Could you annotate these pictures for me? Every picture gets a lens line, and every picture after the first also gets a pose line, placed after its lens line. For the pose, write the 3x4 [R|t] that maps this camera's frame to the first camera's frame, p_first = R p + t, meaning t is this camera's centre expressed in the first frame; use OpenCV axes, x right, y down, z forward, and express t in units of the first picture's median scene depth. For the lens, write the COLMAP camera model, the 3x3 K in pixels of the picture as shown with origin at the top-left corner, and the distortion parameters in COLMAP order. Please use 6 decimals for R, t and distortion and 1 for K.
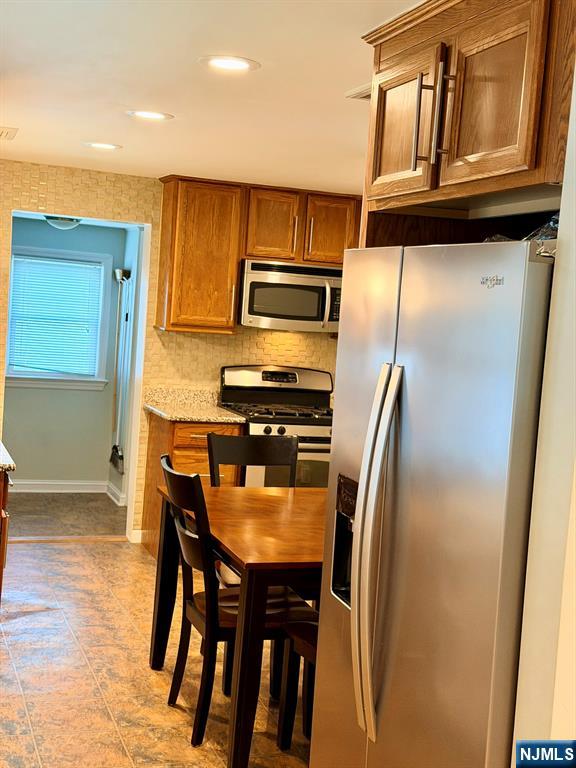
lens RADIAL K [[1093.6, 0, 295.6], [0, 1093.6, 383.9], [0, 0, 1]] dist [0.101111, 0.000000]
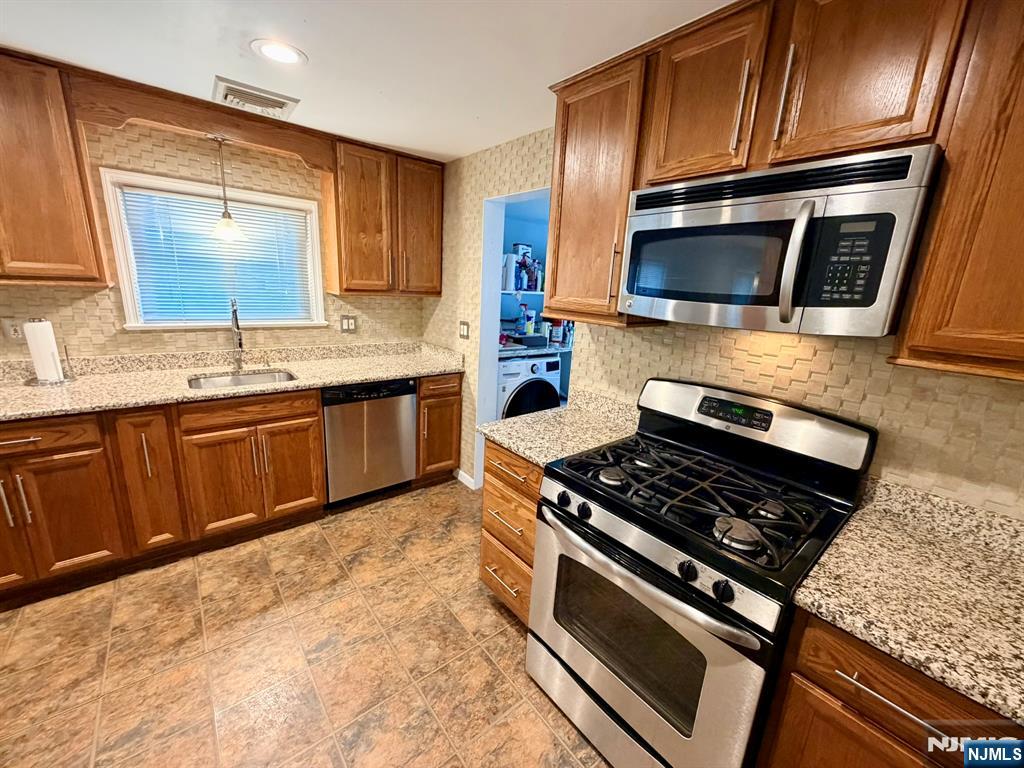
lens RADIAL K [[412.4, 0, 512.6], [0, 412.4, 383.0], [0, 0, 1]] dist [0.006393, -0.001926]
pose [[0.330373, 0.166815, -0.928992, 0.141751], [-0.098658, 0.984969, 0.141782, -0.040397], [0.938680, 0.044812, 0.341865, 0.846045]]
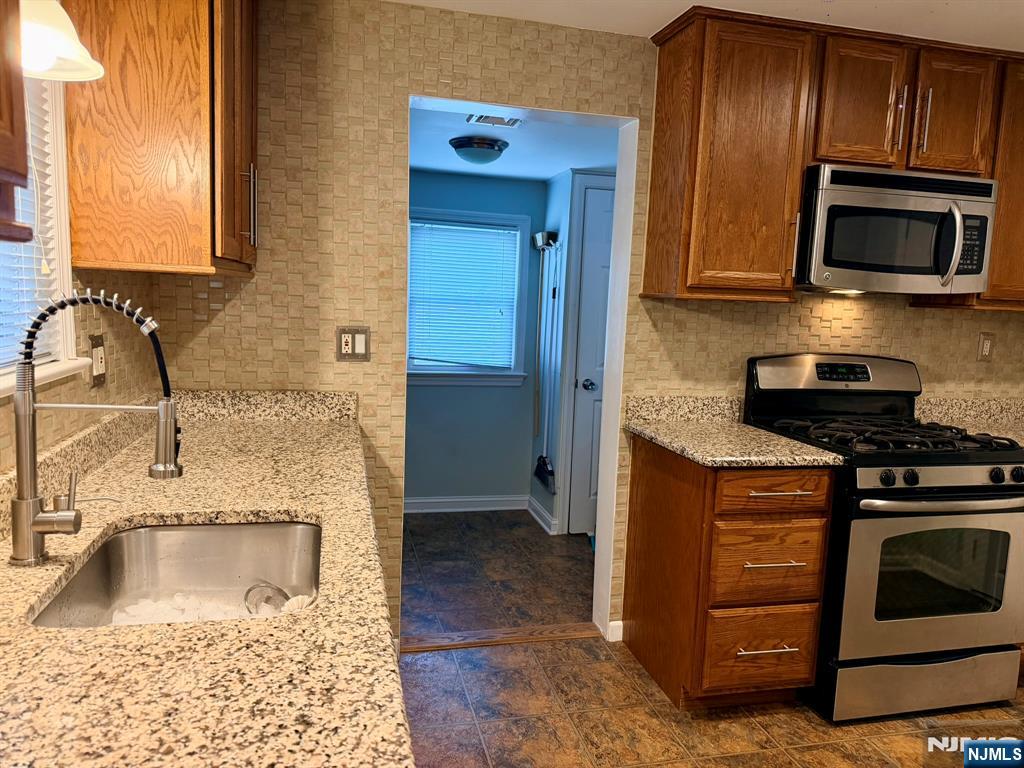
lens RADIAL K [[728.6, 0, 507.9], [0, 728.6, 385.2], [0, 0, 1]] dist [0.054151, -0.060035]
pose [[0.993053, -0.020940, -0.115787, -0.156243], [0.025600, 0.998915, 0.038905, -0.020370], [0.114846, -0.041598, 0.992512, 0.587886]]
